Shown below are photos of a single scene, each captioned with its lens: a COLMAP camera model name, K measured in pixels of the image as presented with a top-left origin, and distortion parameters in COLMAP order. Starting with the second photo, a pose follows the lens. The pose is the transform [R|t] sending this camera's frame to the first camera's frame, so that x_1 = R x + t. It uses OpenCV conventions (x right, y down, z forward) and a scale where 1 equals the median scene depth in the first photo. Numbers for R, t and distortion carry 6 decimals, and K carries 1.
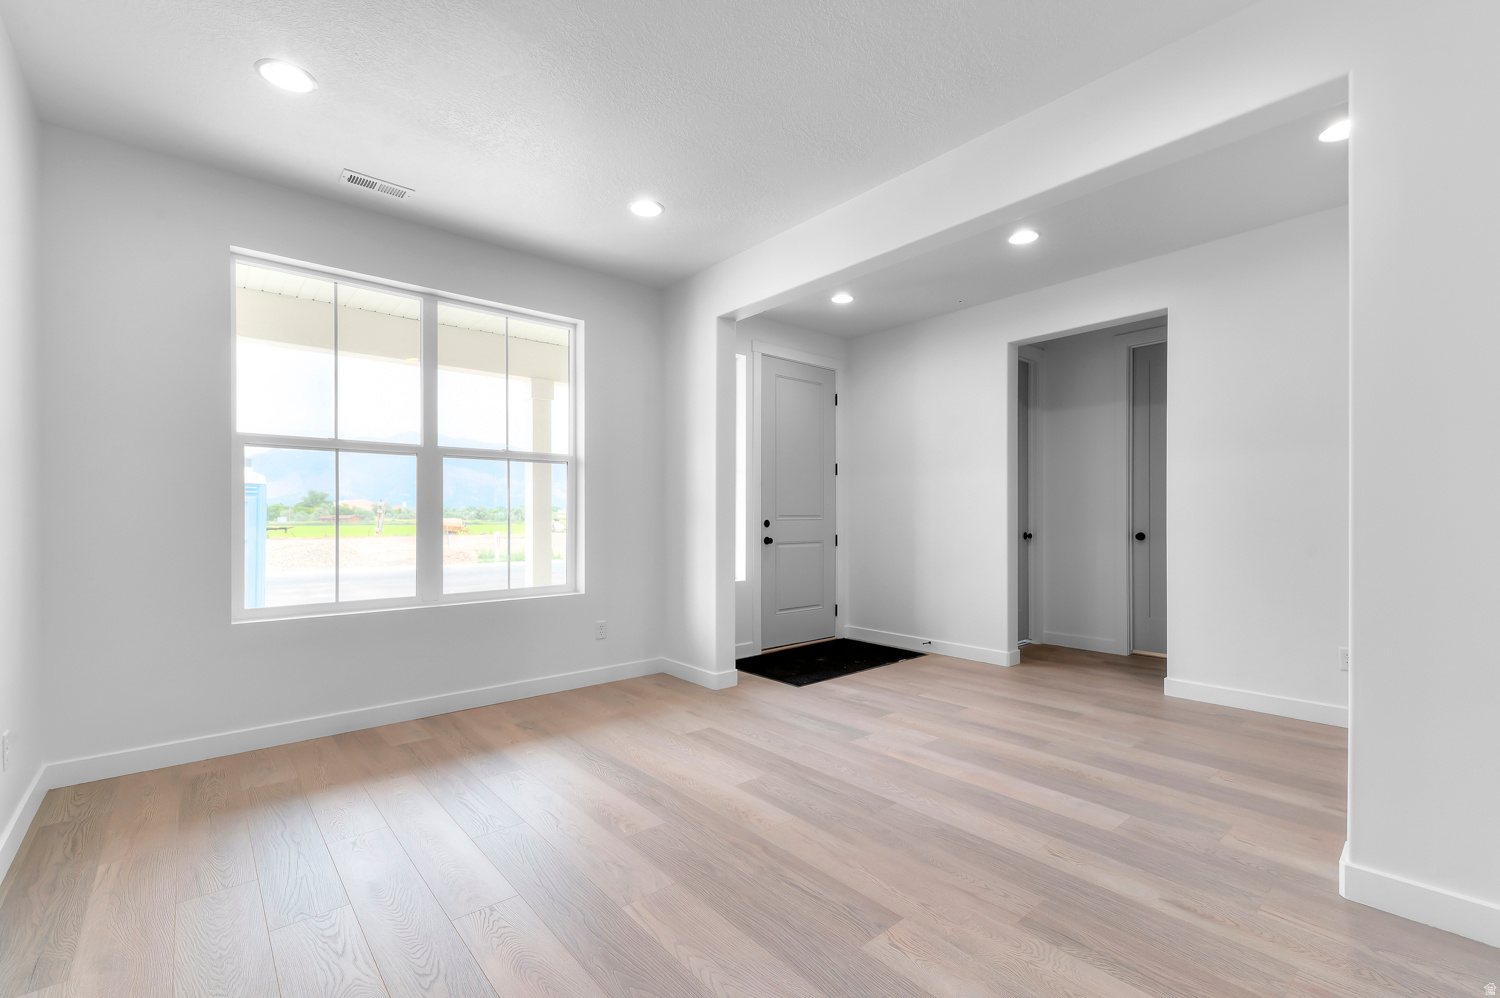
lens RADIAL K [[645.8, 0, 755.2], [0, 645.8, 514.7], [0, 0, 1]] dist [-0.000961, 0.000016]
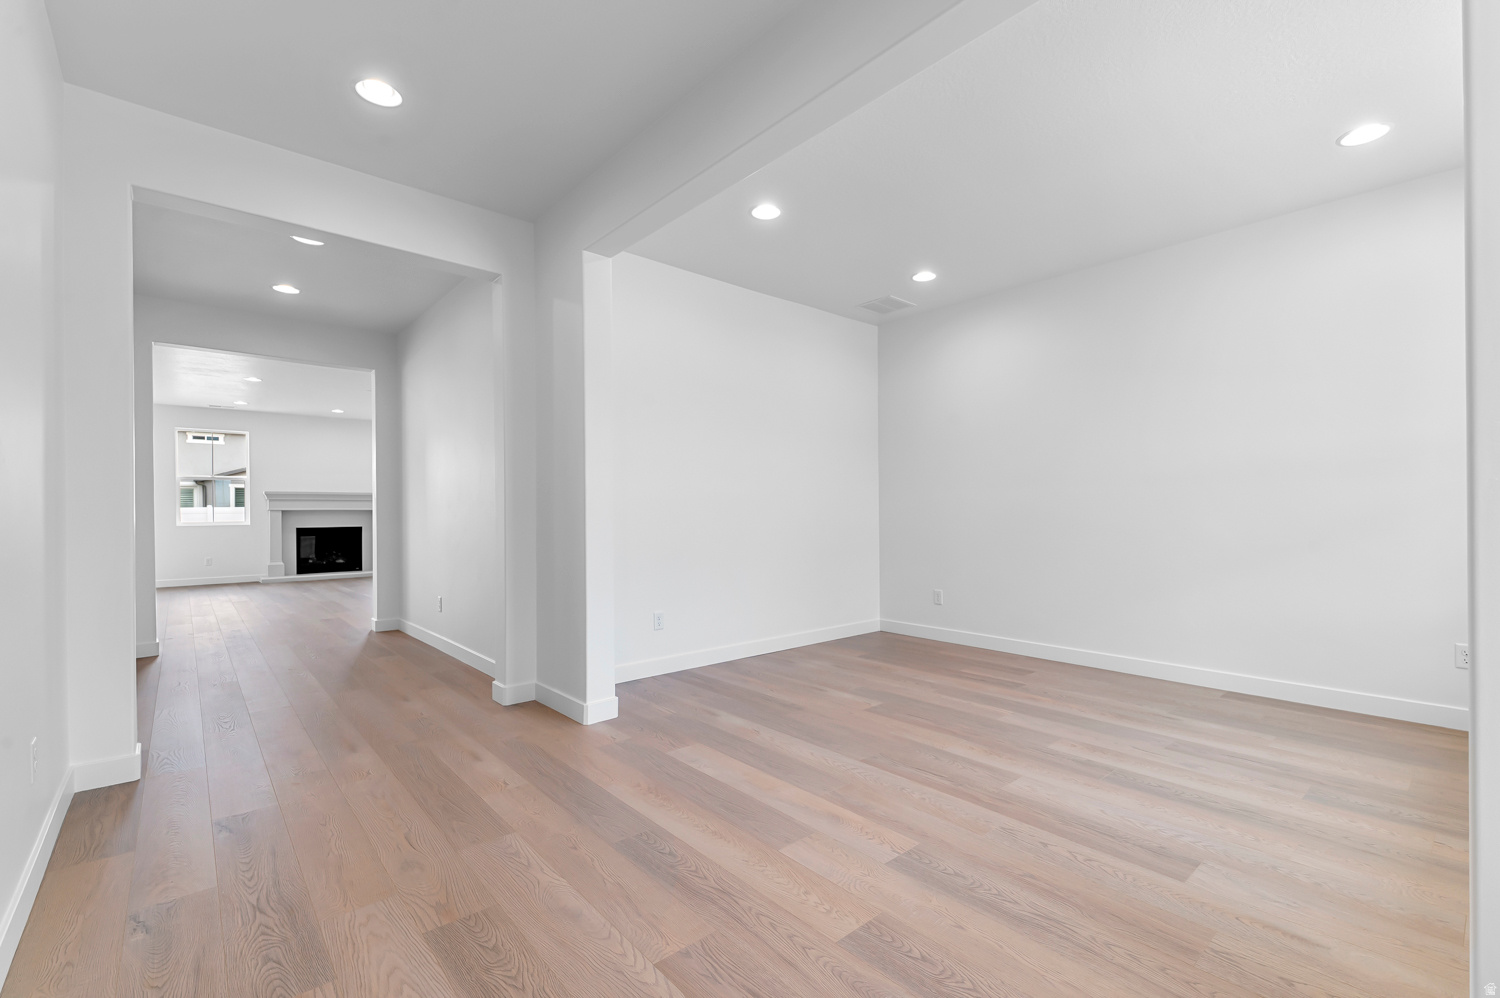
lens RADIAL K [[645.8, 0, 755.2], [0, 645.8, 514.7], [0, 0, 1]] dist [-0.000961, 0.000016]
pose [[-0.999952, 0.008371, -0.005157, 0.392106], [0.008350, 0.999957, 0.004072, 0.018977], [0.005190, 0.004028, -0.999978, 2.064945]]
